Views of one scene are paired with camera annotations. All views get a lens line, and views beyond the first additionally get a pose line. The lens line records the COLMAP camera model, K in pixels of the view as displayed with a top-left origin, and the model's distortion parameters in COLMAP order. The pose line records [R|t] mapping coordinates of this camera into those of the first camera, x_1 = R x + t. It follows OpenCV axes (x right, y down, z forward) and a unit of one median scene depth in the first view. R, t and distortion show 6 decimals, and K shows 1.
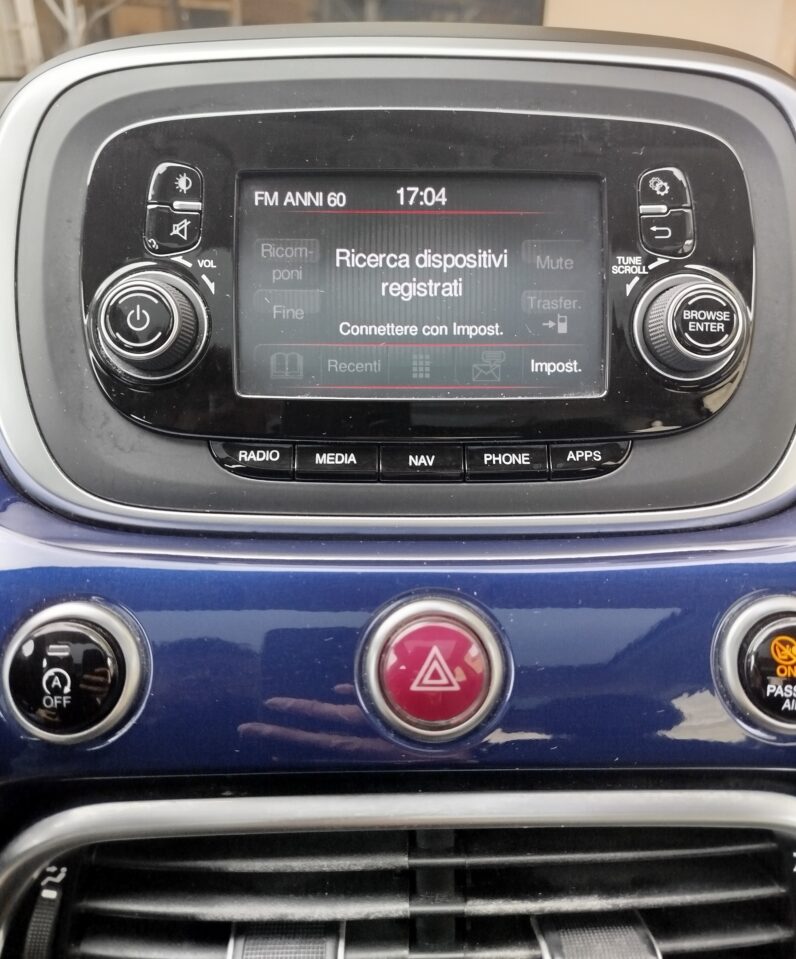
lens RADIAL K [[758.1, 0, 394.7], [0, 758.1, 423.0], [0, 0, 1]] dist [-0.013903, -0.010578]
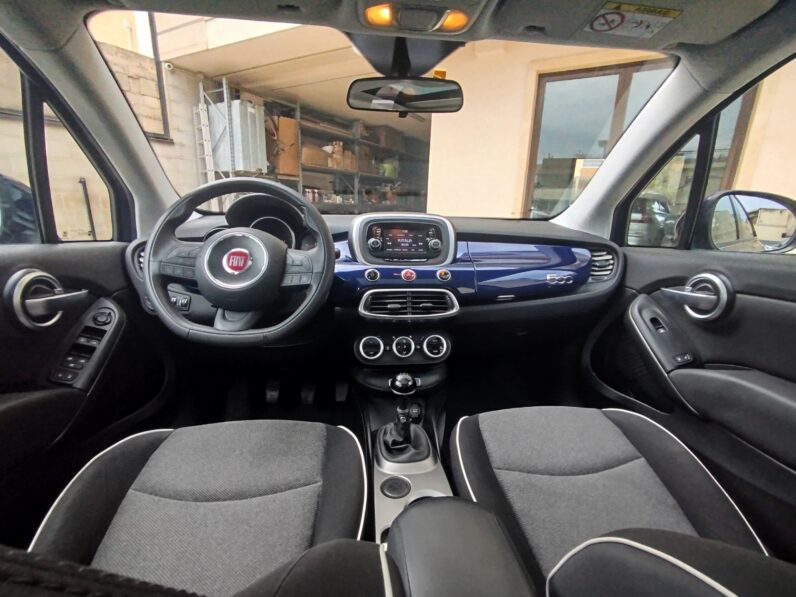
lens RADIAL K [[370.1, 0, 397.8], [0, 370.1, 301.2], [0, 0, 1]] dist [-0.019946, 0.013490]
pose [[0.995526, -0.008154, 0.094137, -0.466752], [0.024156, 0.985126, -0.170129, 1.259391], [-0.091350, 0.171642, 0.980915, -3.139835]]
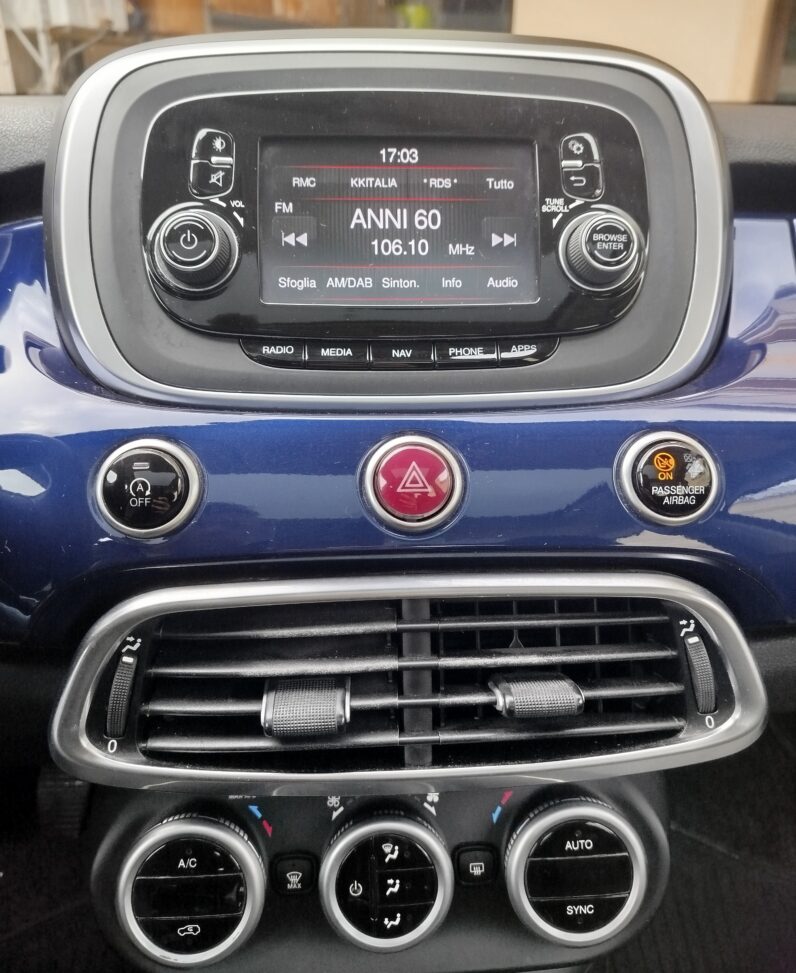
lens RADIAL K [[758.9, 0, 397.1], [0, 758.9, 439.8], [0, 0, 1]] dist [0.007389, -0.044097]
pose [[0.999285, -0.013097, 0.035461, -0.021878], [0.014075, 0.999524, -0.027468, 0.242125], [-0.035085, 0.027947, 0.998994, -0.324116]]
